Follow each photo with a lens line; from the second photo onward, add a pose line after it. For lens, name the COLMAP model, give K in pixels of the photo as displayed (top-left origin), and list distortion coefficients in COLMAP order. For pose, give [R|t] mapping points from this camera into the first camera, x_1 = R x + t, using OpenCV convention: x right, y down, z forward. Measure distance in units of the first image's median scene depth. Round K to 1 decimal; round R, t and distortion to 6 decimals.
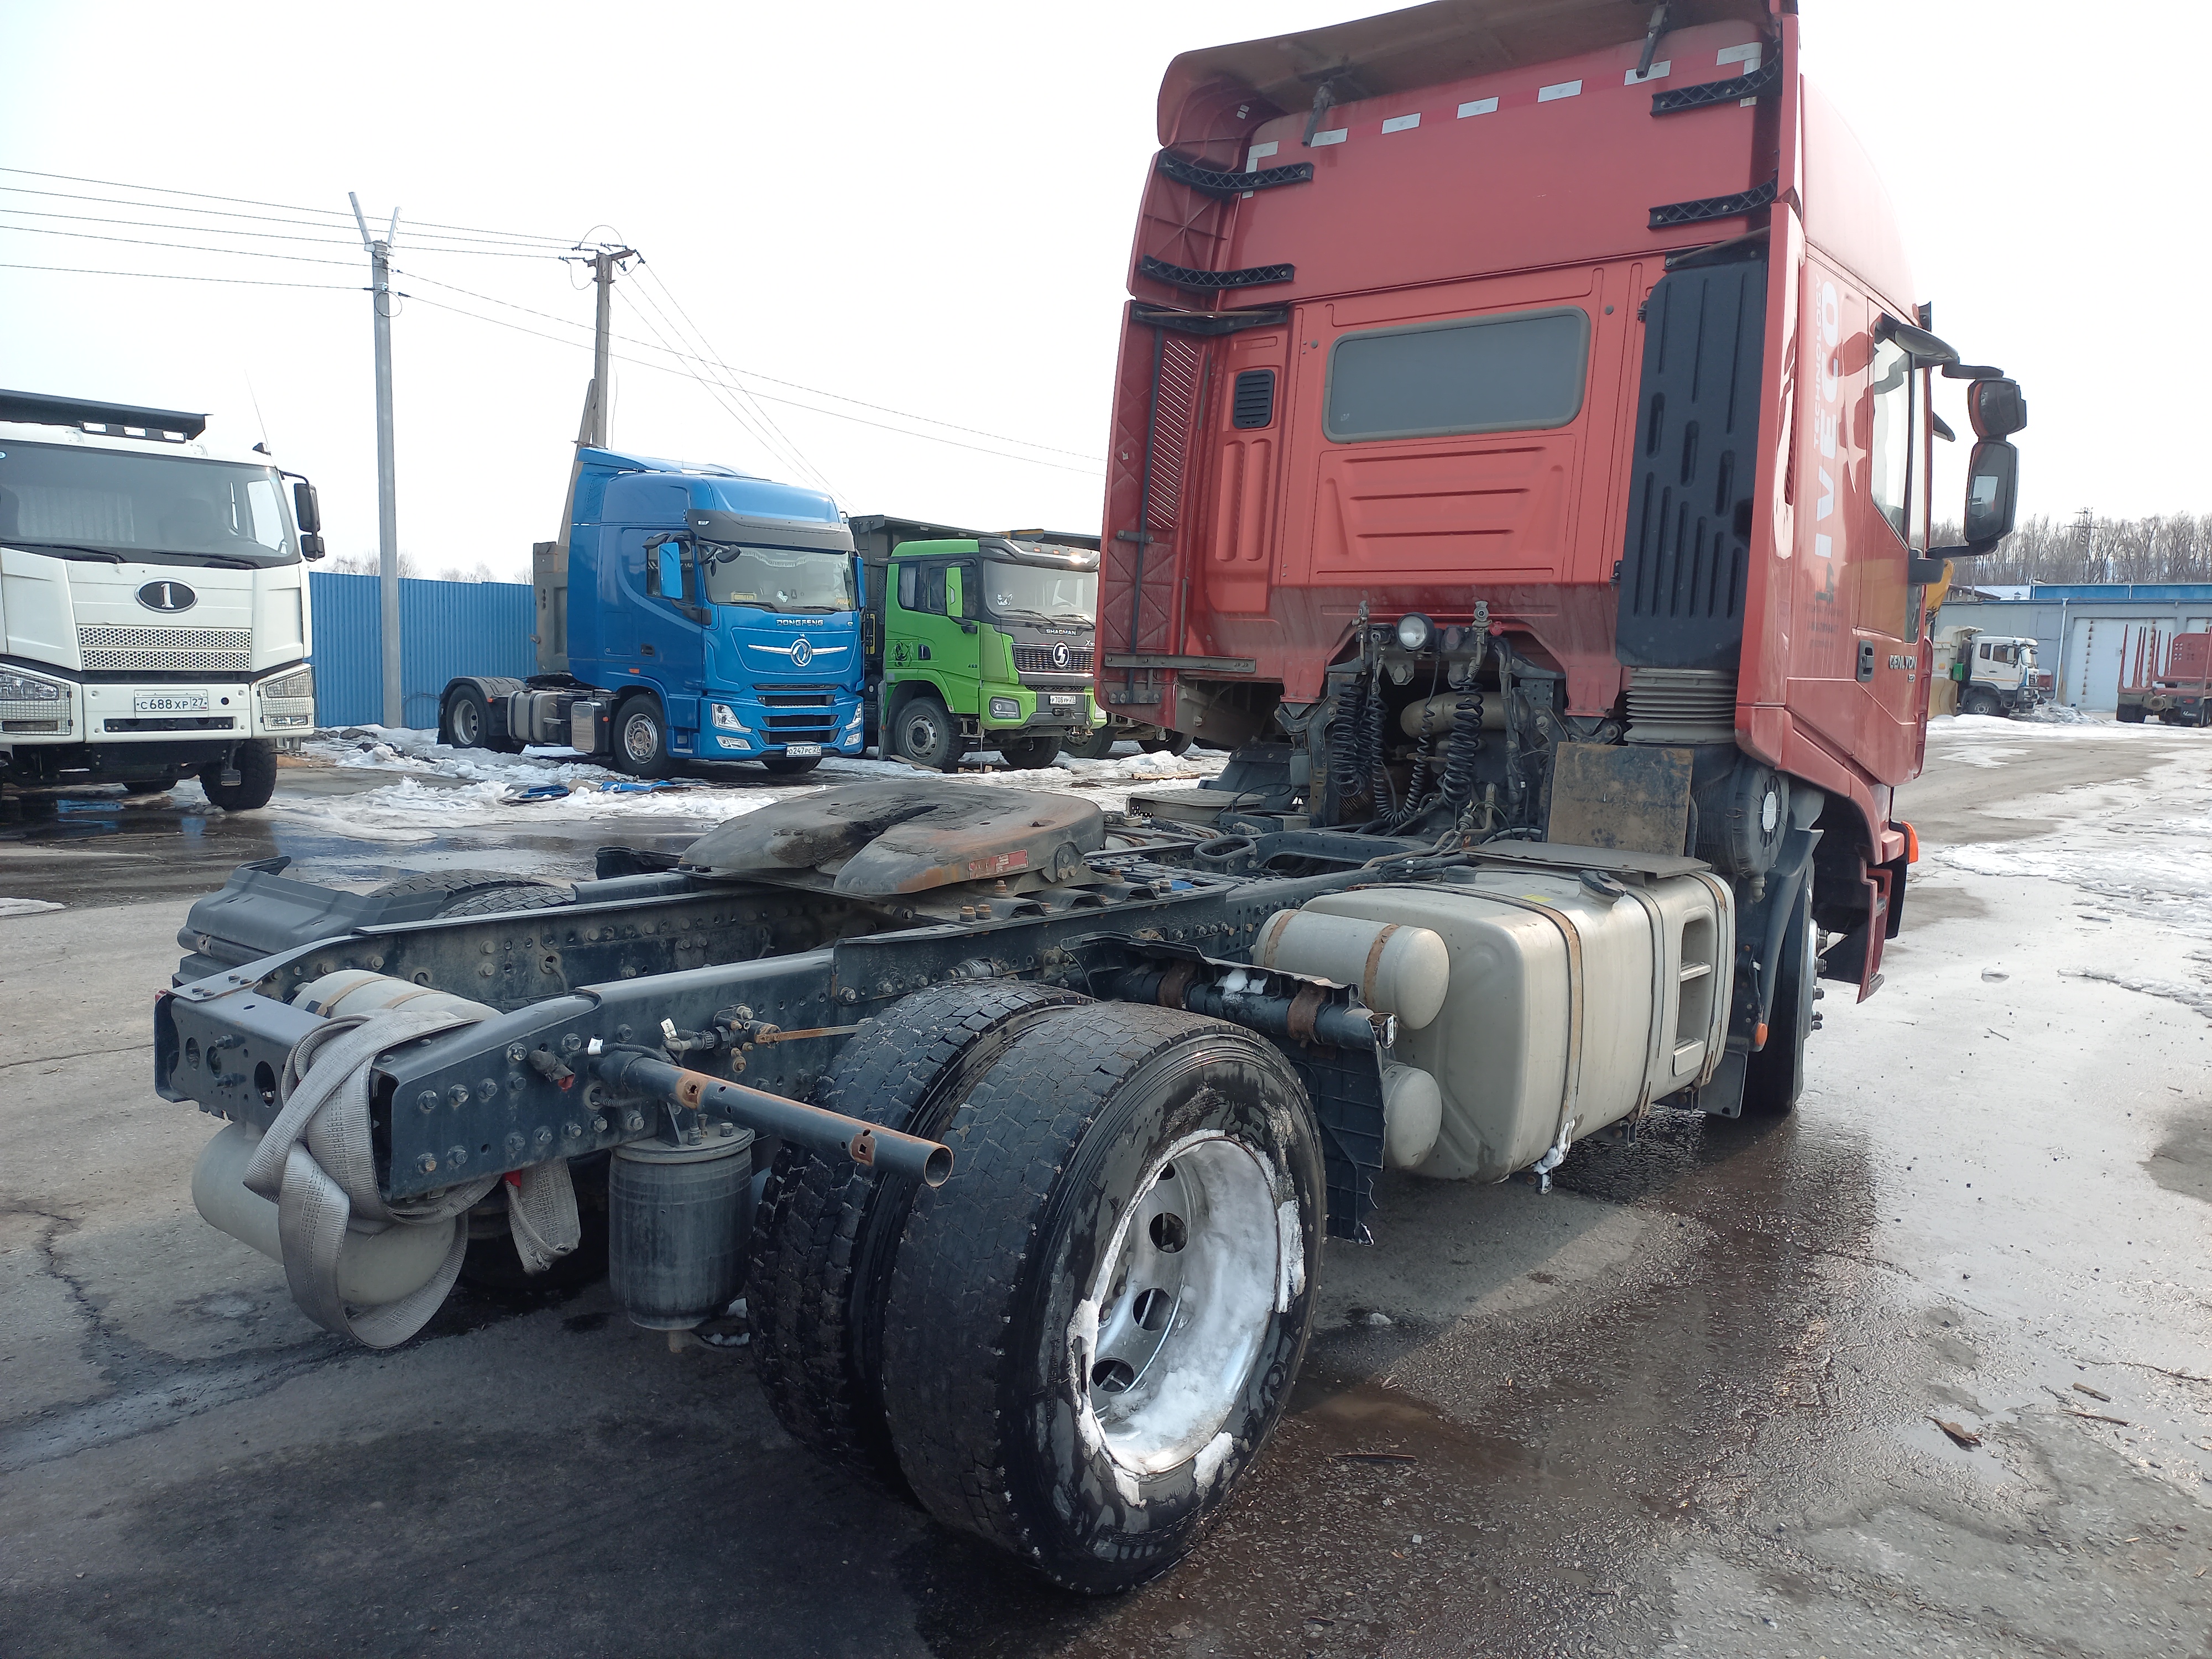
lens RADIAL K [[1623.0, 0, 1128.0], [0, 1623.0, 843.5], [0, 0, 1]] dist [0.058277, -0.029173]
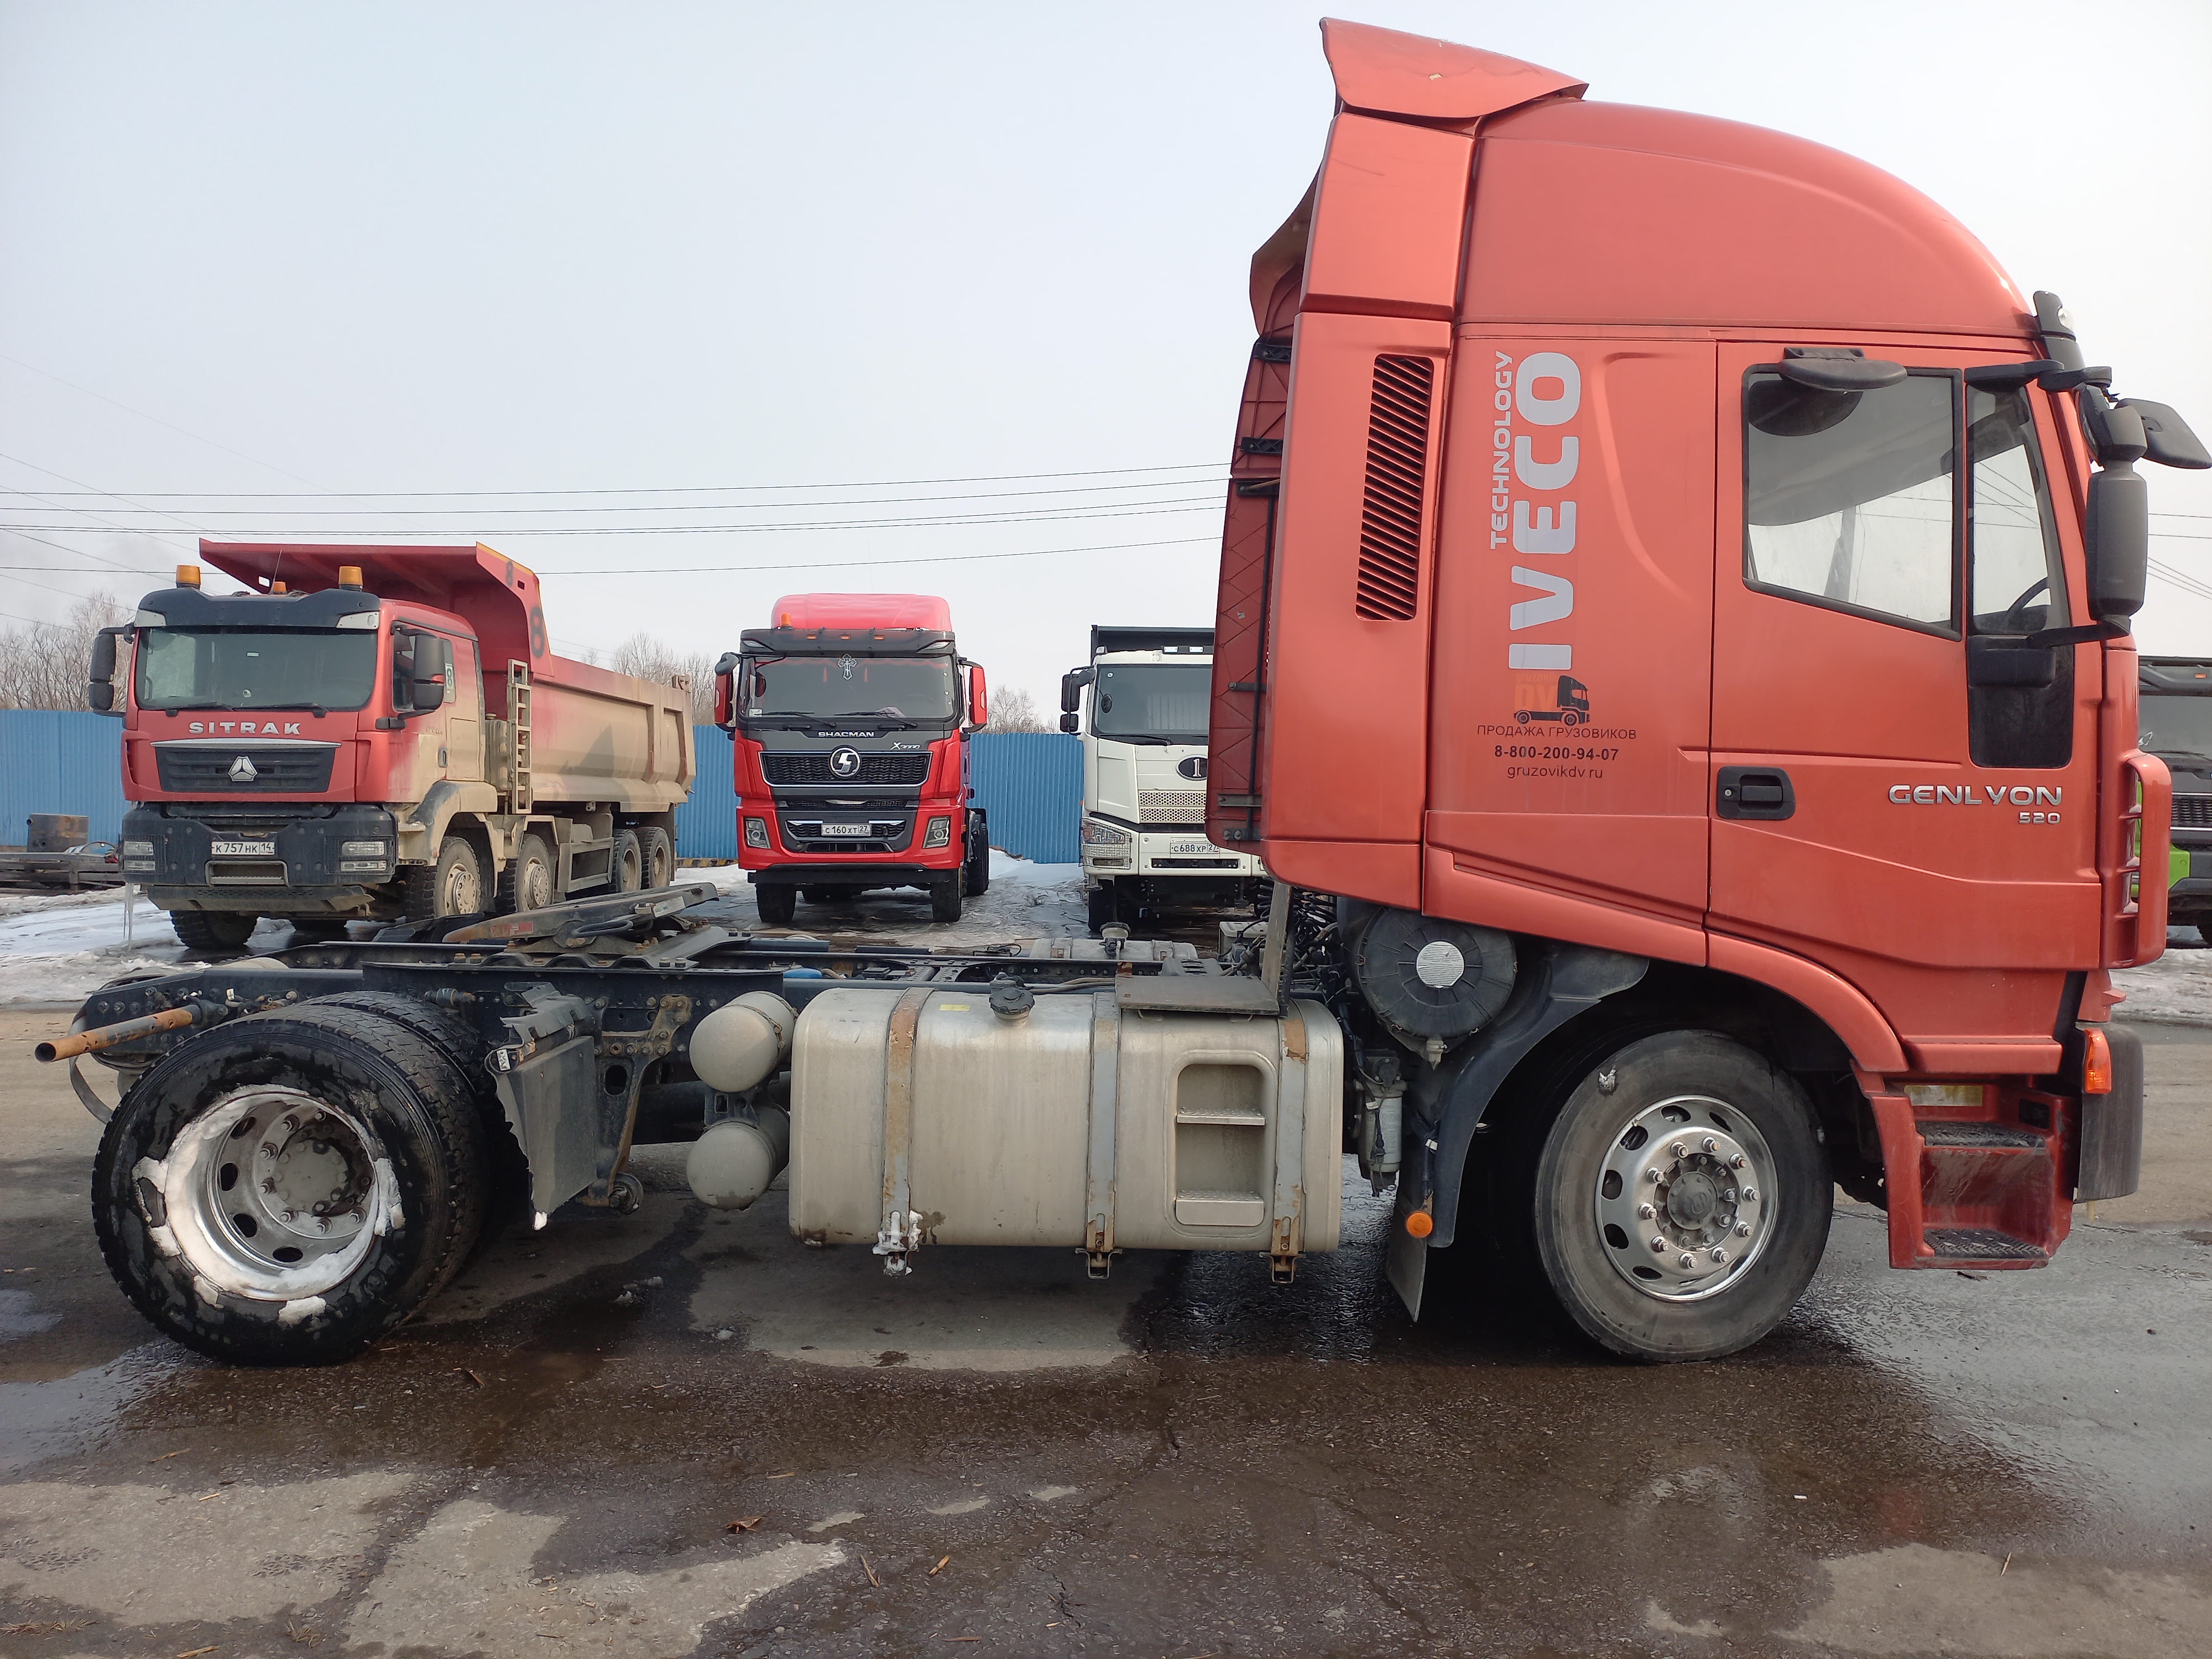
lens RADIAL K [[1591.3, 0, 1109.2], [0, 1591.3, 874.2], [0, 0, 1]] dist [0.073128, -0.071841]
pose [[0.634067, 0.028248, -0.772762, 0.764077], [-0.090269, 0.995204, -0.037688, -0.017791], [0.767991, 0.093653, 0.633576, 0.265069]]
